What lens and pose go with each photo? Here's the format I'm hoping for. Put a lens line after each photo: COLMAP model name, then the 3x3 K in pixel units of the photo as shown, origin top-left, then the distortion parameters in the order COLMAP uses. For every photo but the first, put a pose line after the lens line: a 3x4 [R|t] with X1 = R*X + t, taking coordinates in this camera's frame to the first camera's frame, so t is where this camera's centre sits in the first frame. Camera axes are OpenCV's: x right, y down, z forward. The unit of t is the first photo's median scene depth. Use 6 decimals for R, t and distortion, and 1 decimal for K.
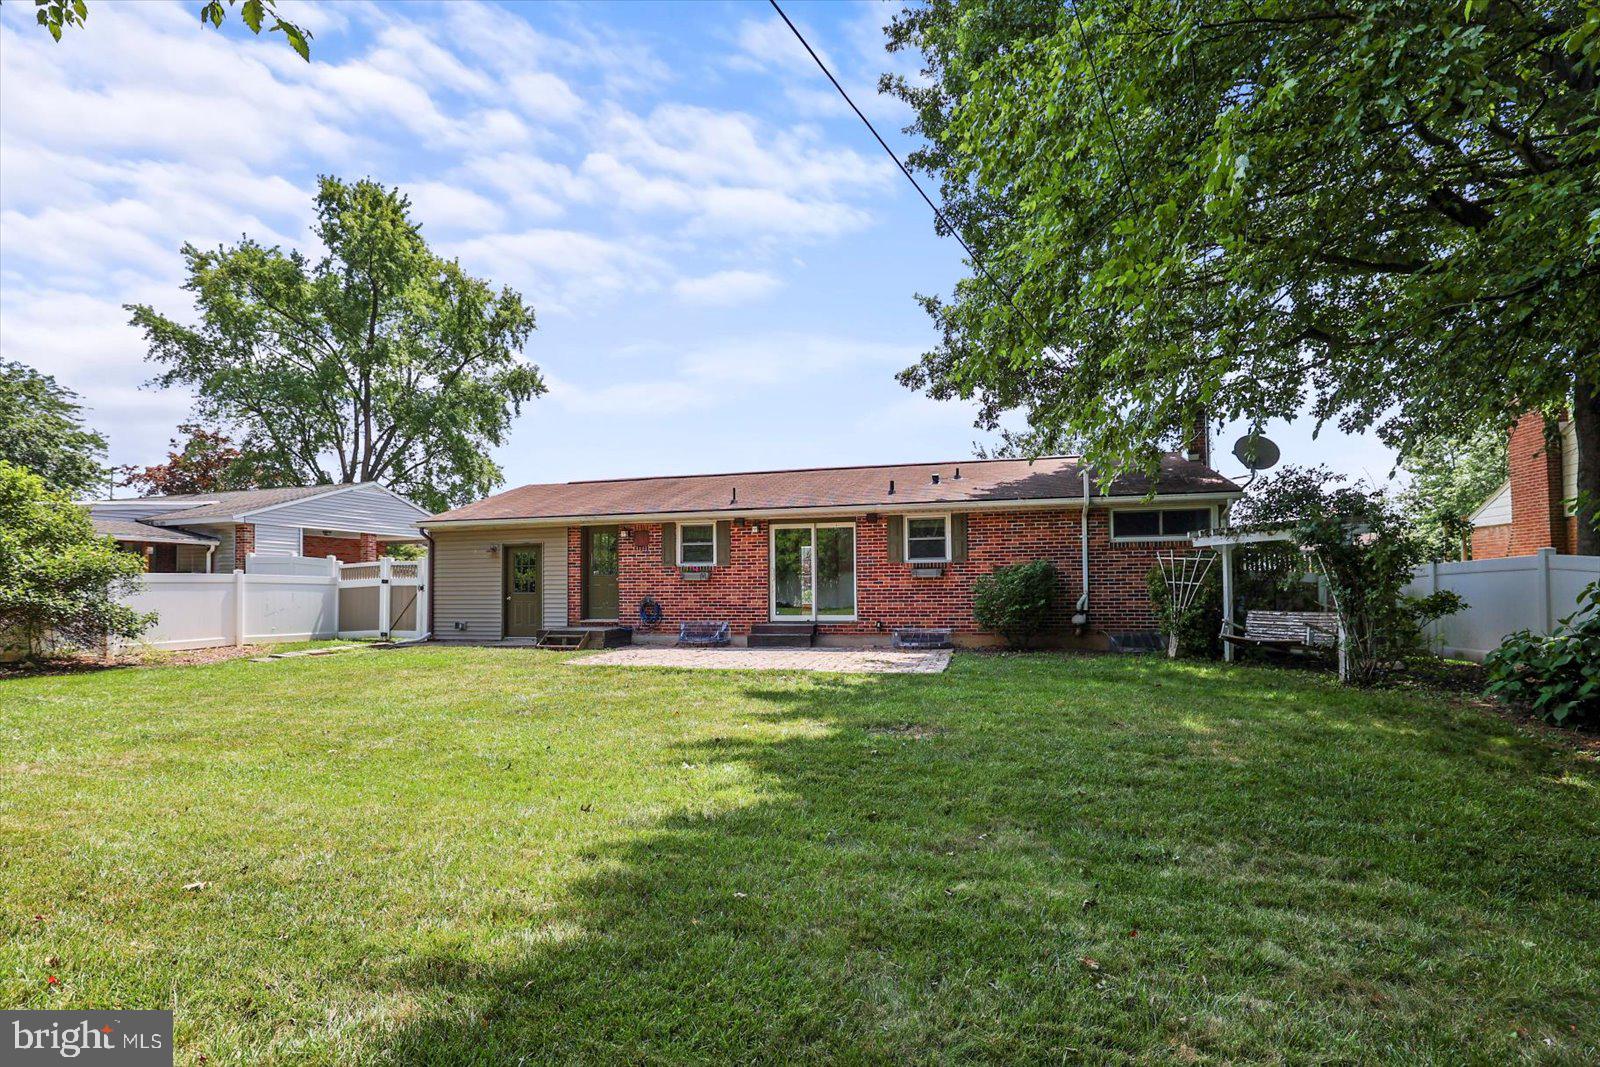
lens RADIAL K [[757.1, 0, 801.7], [0, 757.1, 599.5], [0, 0, 1]] dist [-0.025133, 0.000968]
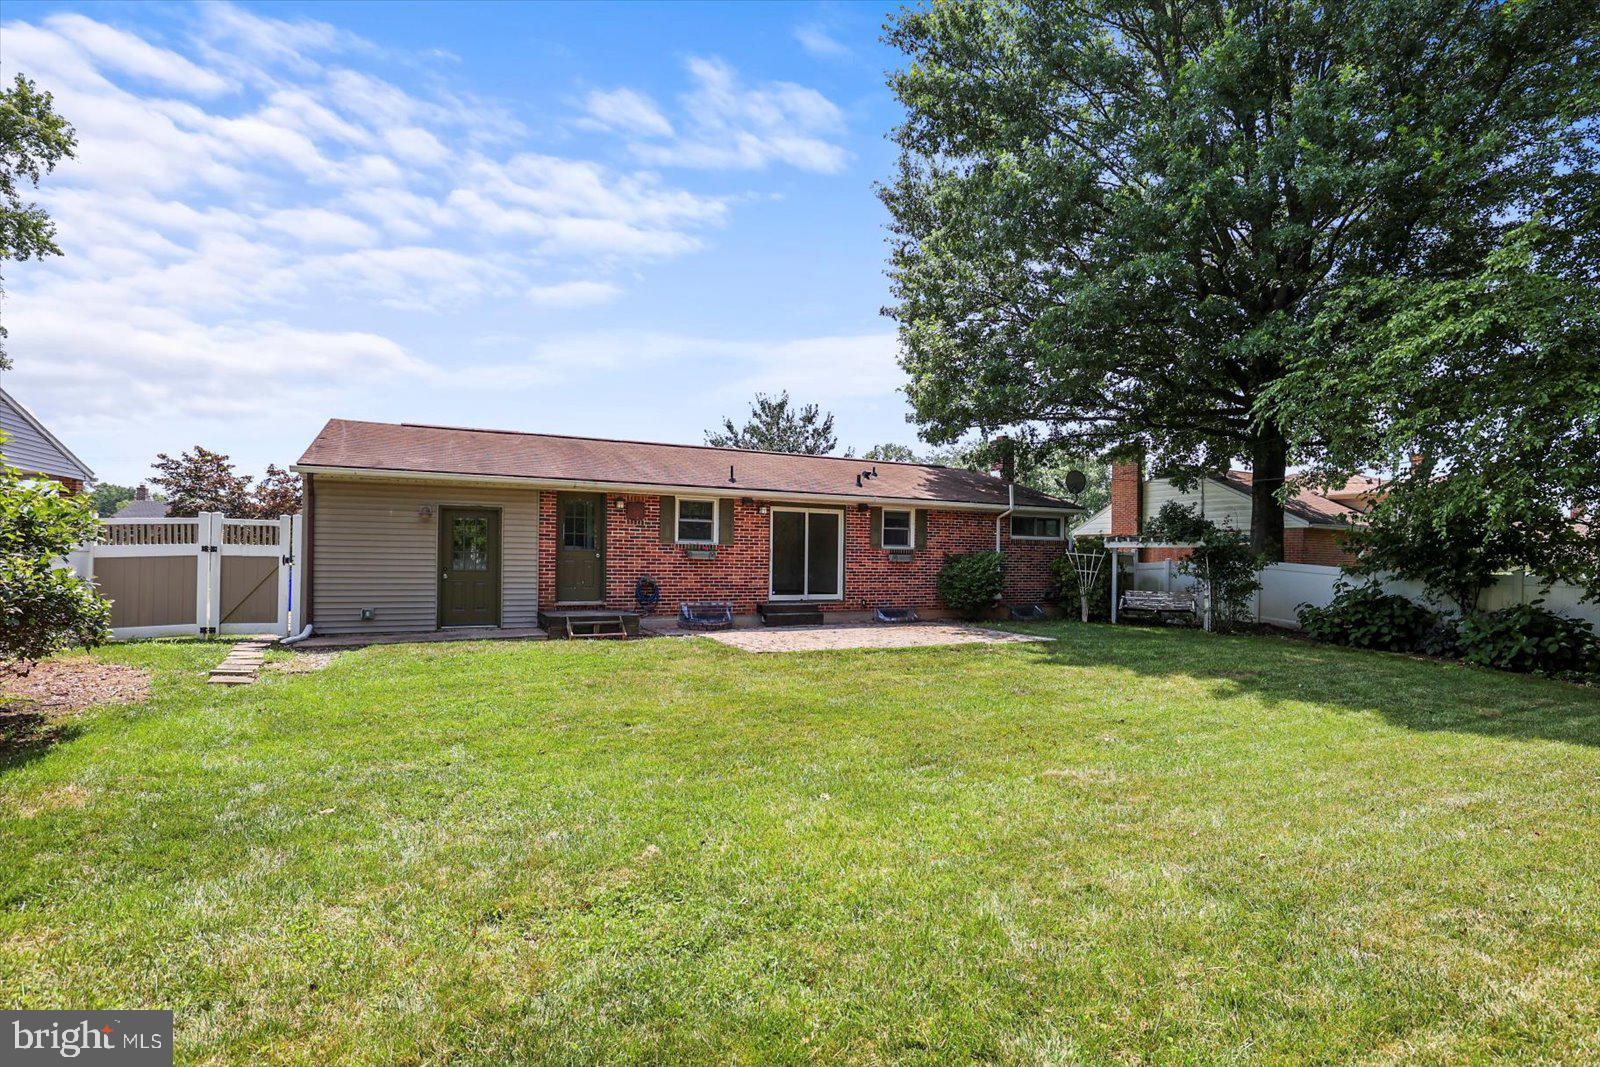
lens RADIAL K [[757.1, 0, 801.7], [0, 757.1, 599.5], [0, 0, 1]] dist [-0.025133, 0.000968]
pose [[0.753920, -0.014727, 0.656801, -0.665170], [-0.010706, 0.999341, 0.034698, -0.009120], [-0.656879, -0.033191, 0.753265, 0.194288]]
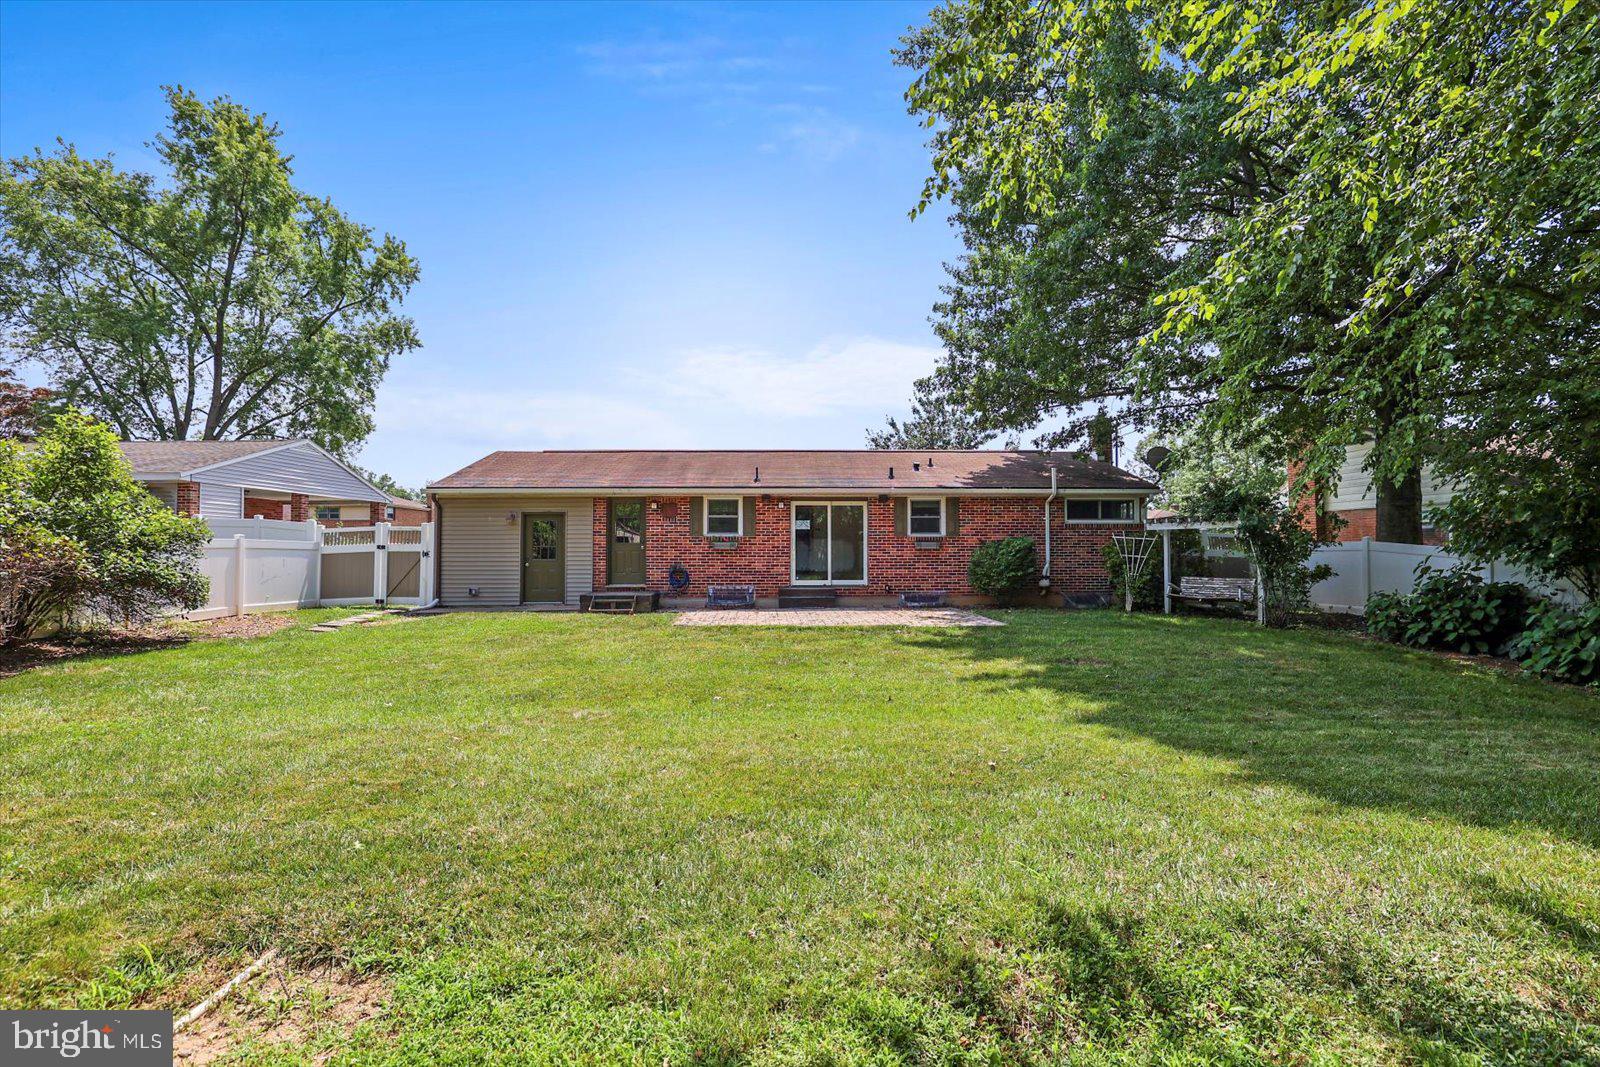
lens RADIAL K [[733.2, 0, 796.2], [0, 733.2, 571.2], [0, 0, 1]] dist [-0.030533, -0.000426]
pose [[0.958934, -0.000889, 0.283627, -0.341976], [-0.003338, 0.999890, 0.014418, -0.008891], [-0.283609, -0.014772, 0.958826, -0.067197]]
